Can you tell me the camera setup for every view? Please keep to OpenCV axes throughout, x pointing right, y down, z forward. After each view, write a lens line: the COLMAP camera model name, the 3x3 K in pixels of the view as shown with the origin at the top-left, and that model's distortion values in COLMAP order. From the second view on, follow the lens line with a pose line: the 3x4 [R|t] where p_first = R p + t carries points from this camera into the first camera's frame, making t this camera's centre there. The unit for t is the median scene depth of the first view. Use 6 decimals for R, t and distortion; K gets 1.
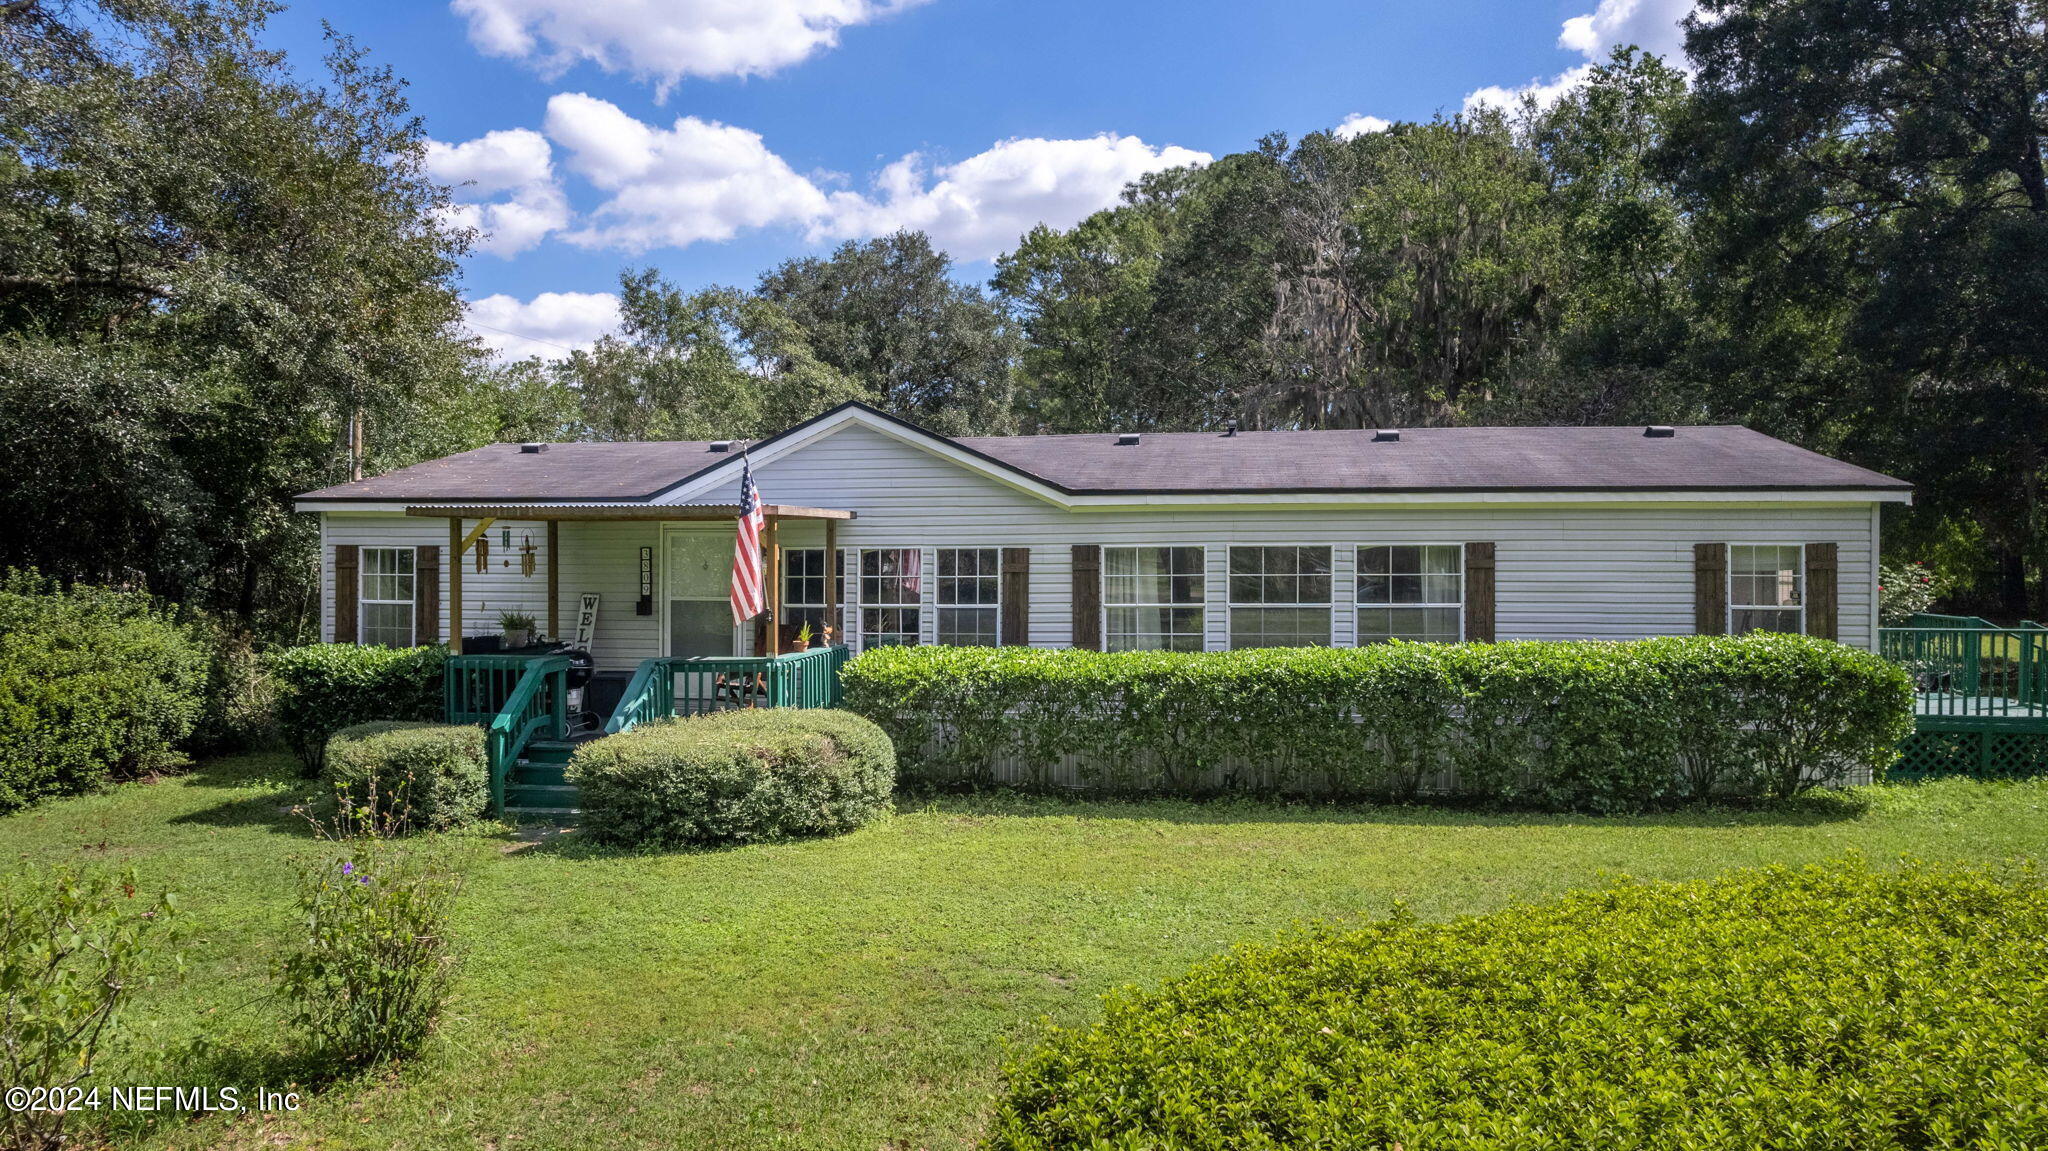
lens RADIAL K [[1344.5, 0, 1023.9], [0, 1344.5, 568.8], [0, 0, 1]] dist [-0.071345, 0.092079]
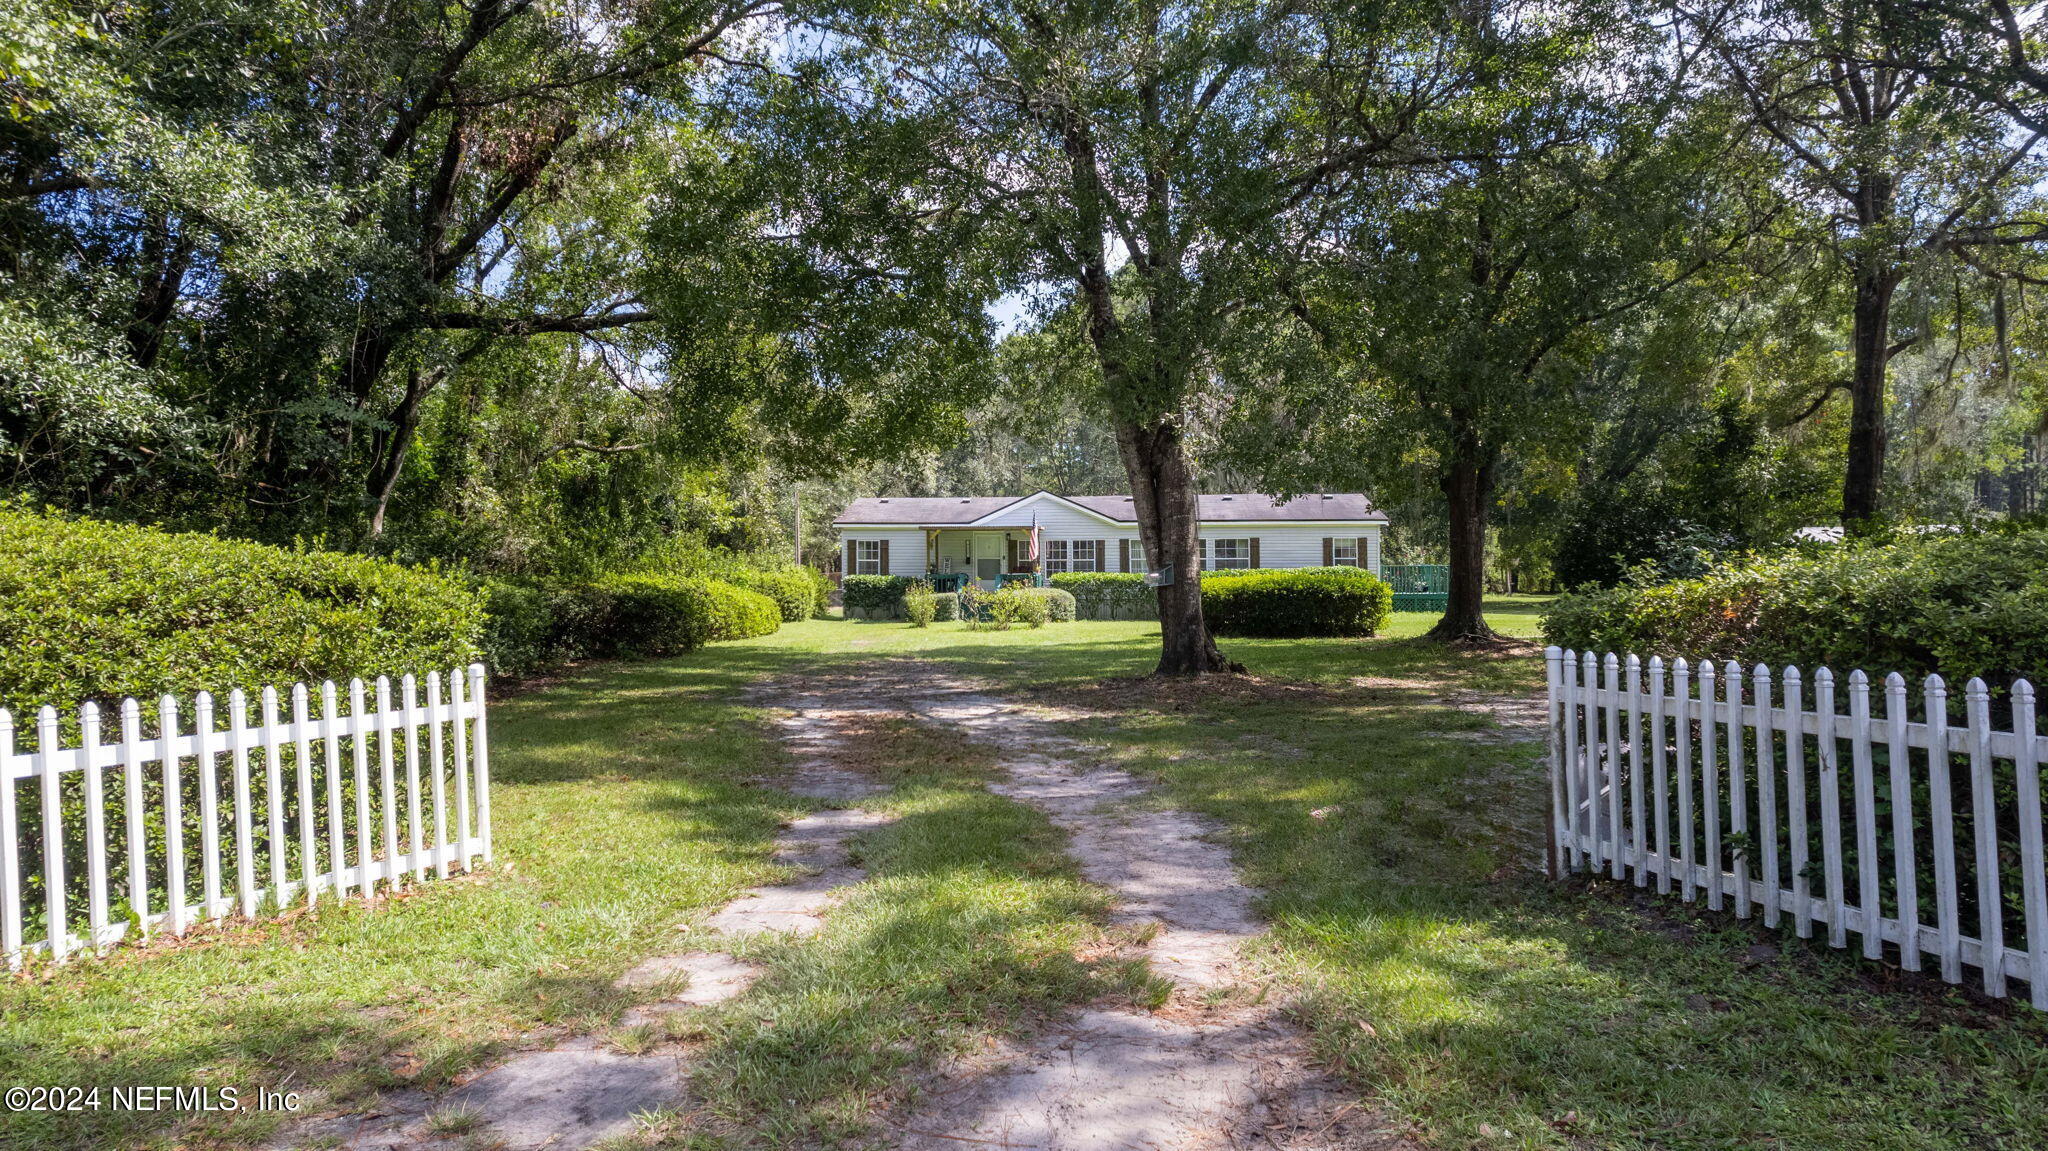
lens RADIAL K [[1324.2, 0, 1024.8], [0, 1324.2, 570.0], [0, 0, 1]] dist [-0.062551, 0.079224]
pose [[0.996576, -0.003370, 0.082613, -0.408290], [0.003742, 0.999984, -0.004344, 0.061925], [-0.082597, 0.004638, 0.996572, -1.860225]]
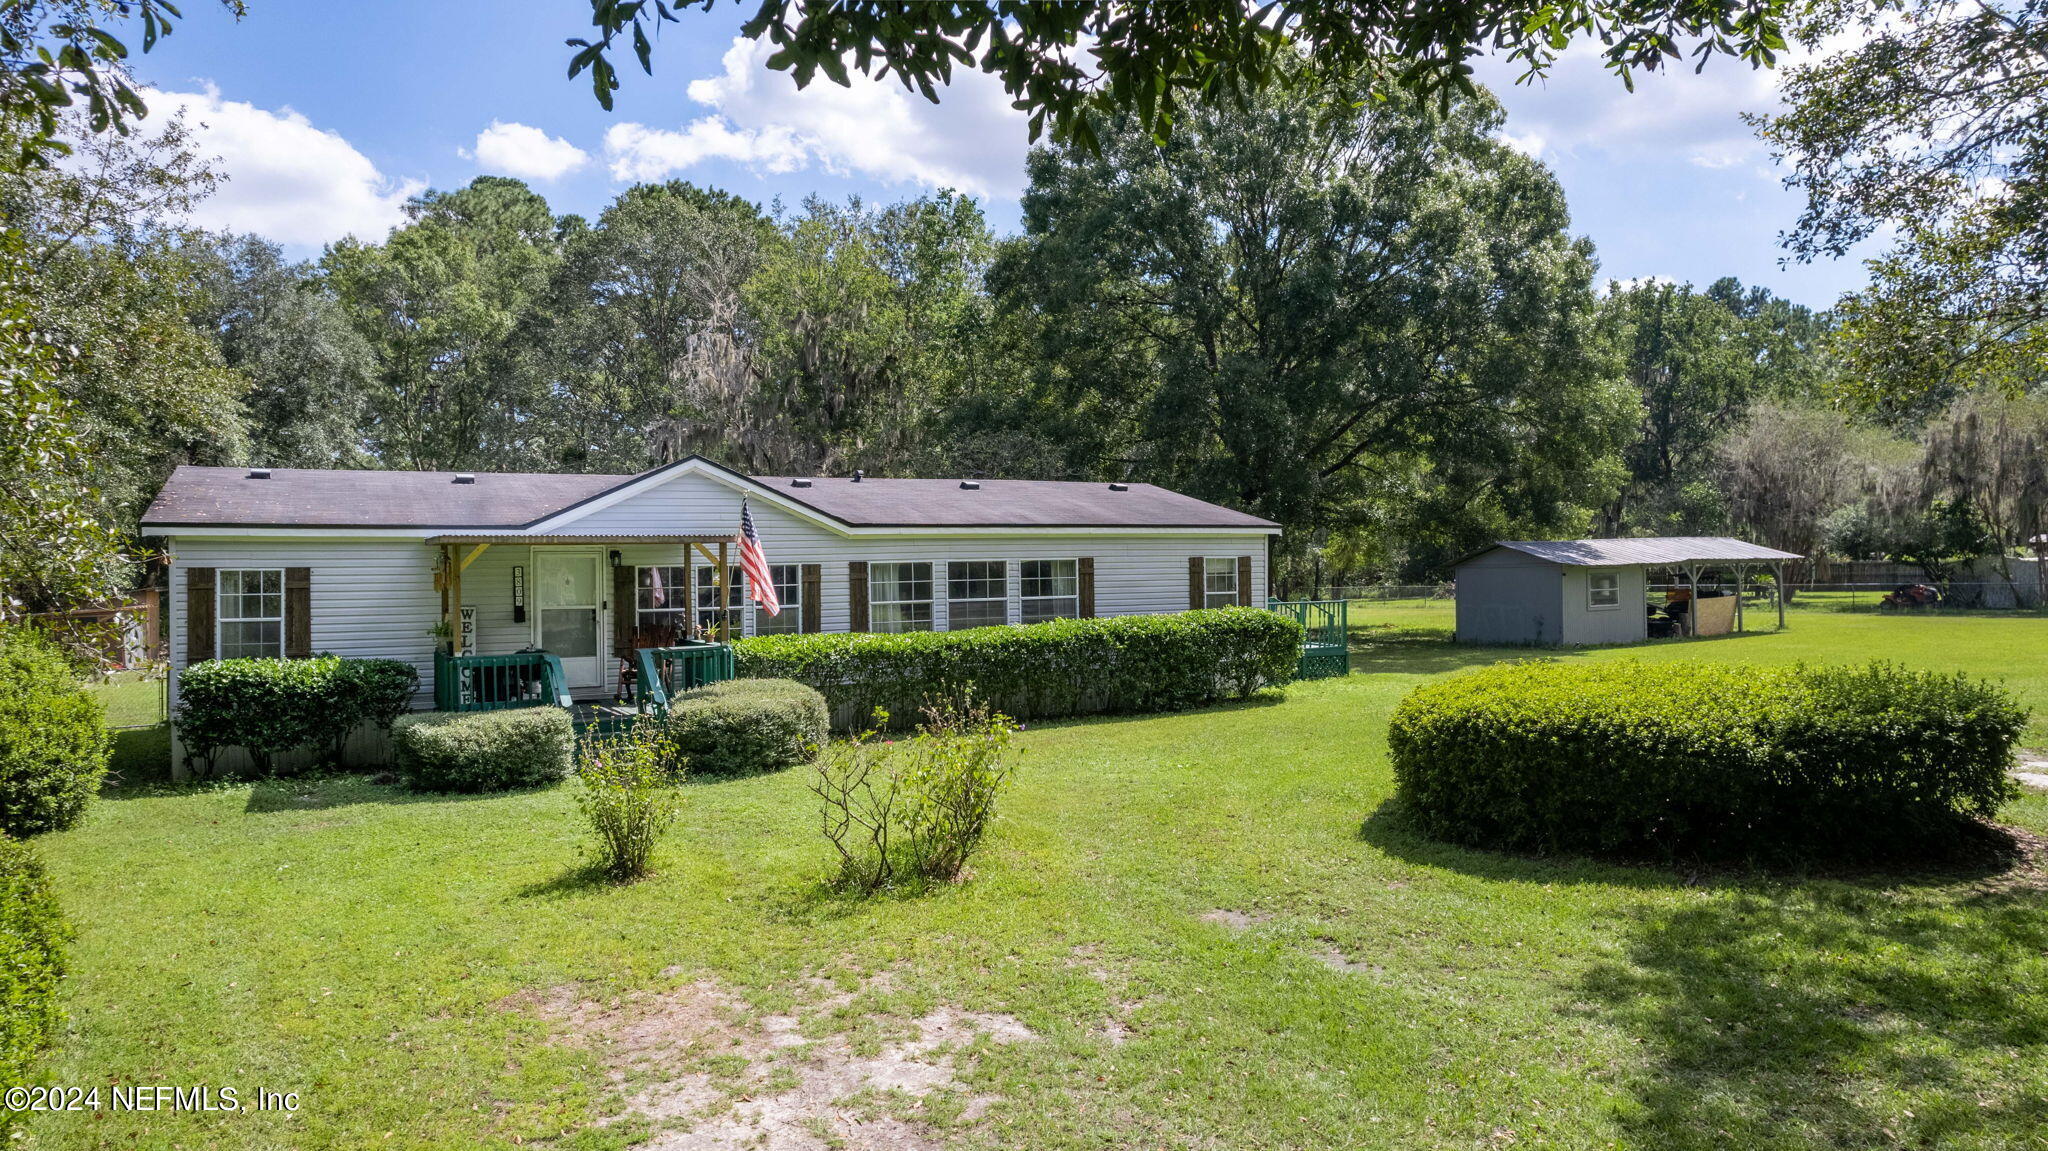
lens RADIAL K [[1324.2, 0, 1024.8], [0, 1324.2, 570.0], [0, 0, 1]] dist [-0.062551, 0.079224]
pose [[0.804928, -0.012869, 0.593233, -0.644217], [0.017885, 0.999837, -0.002579, -0.001764], [-0.593103, 0.012686, 0.805026, -0.245119]]
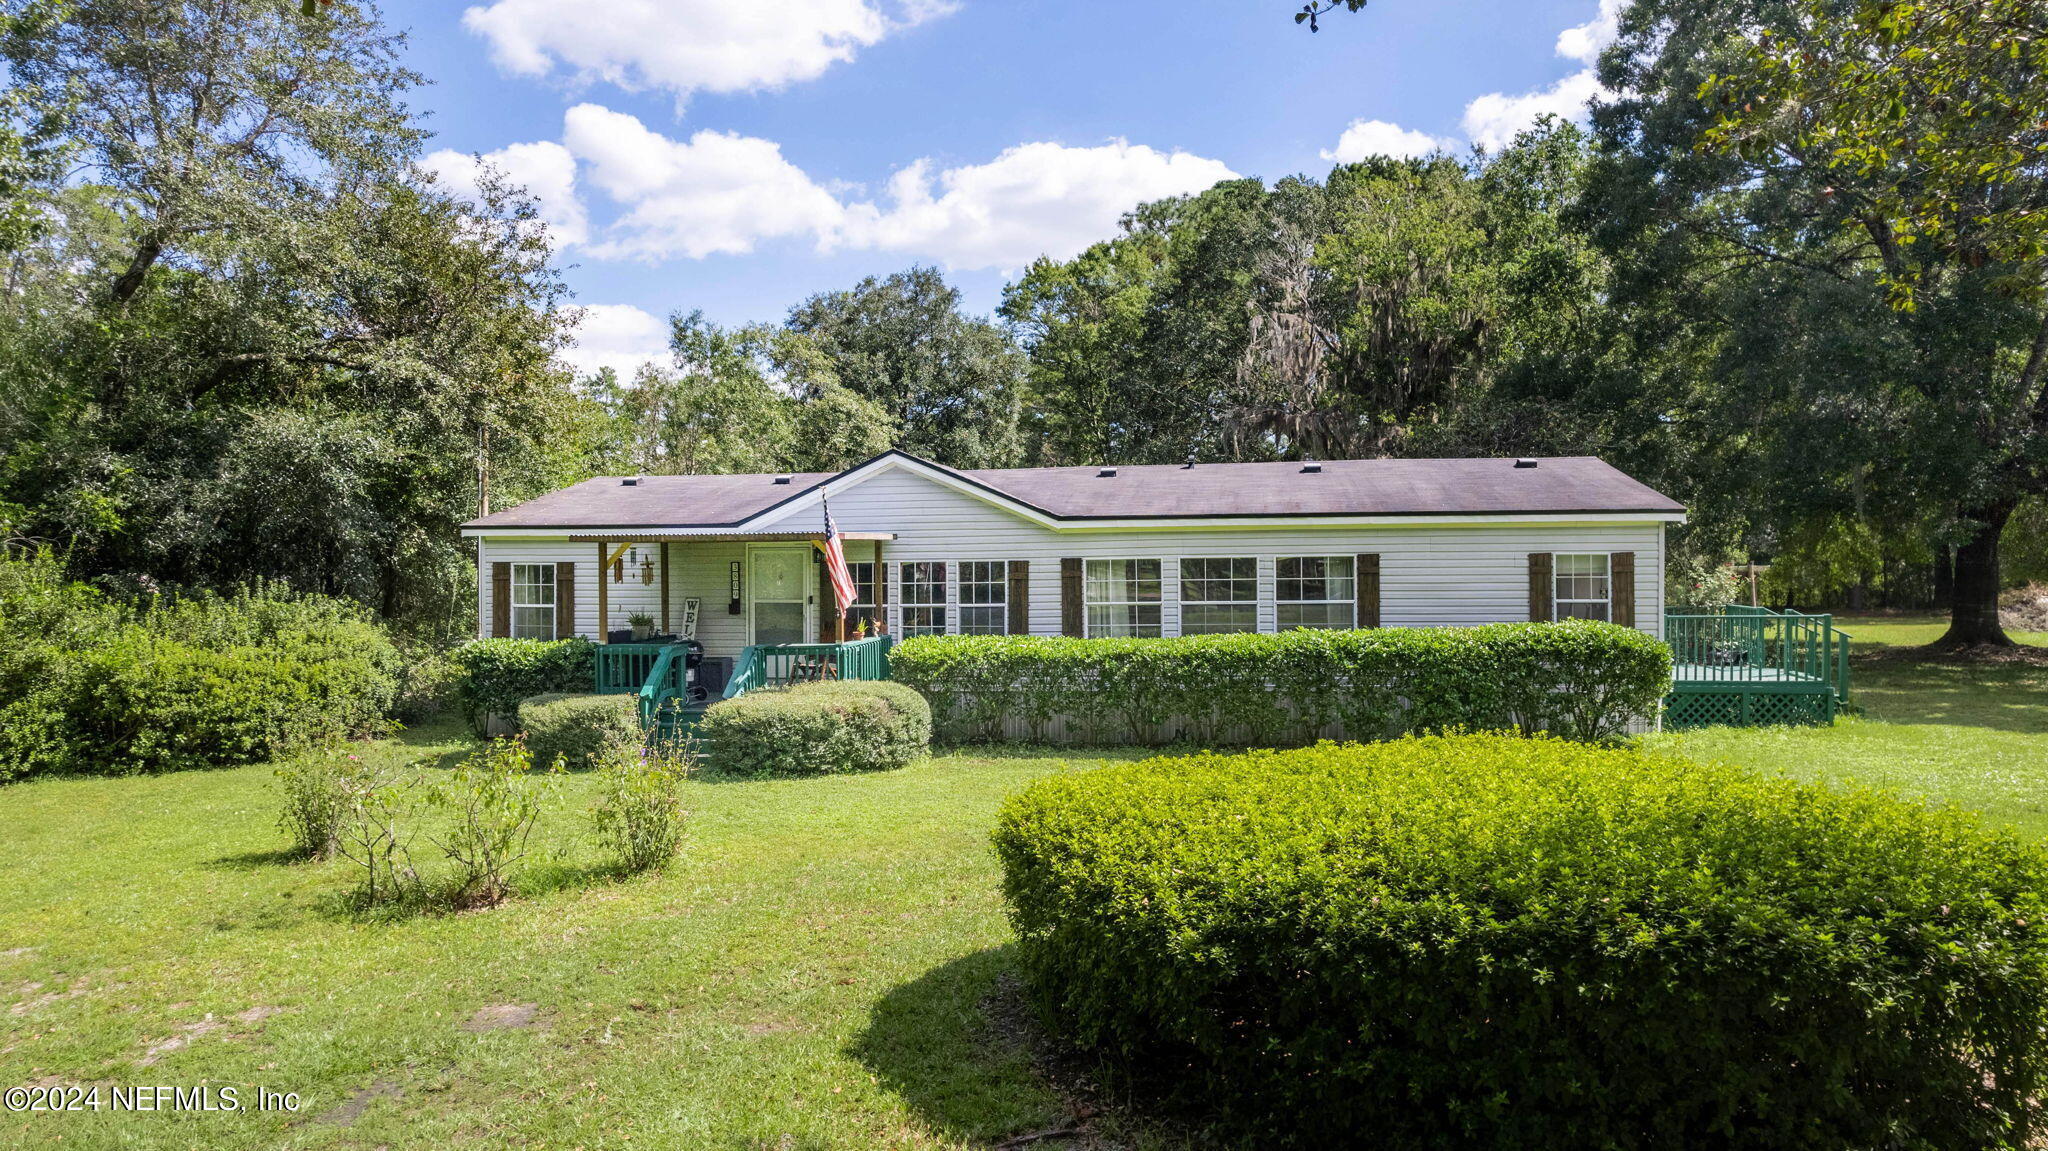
lens RADIAL K [[1324.2, 0, 1024.8], [0, 1324.2, 570.0], [0, 0, 1]] dist [-0.062551, 0.079224]
pose [[0.999943, -0.008583, -0.006275, 0.008204], [0.008583, 0.999963, -0.000053, -0.006194], [0.006275, -0.000001, 0.999980, -0.296619]]
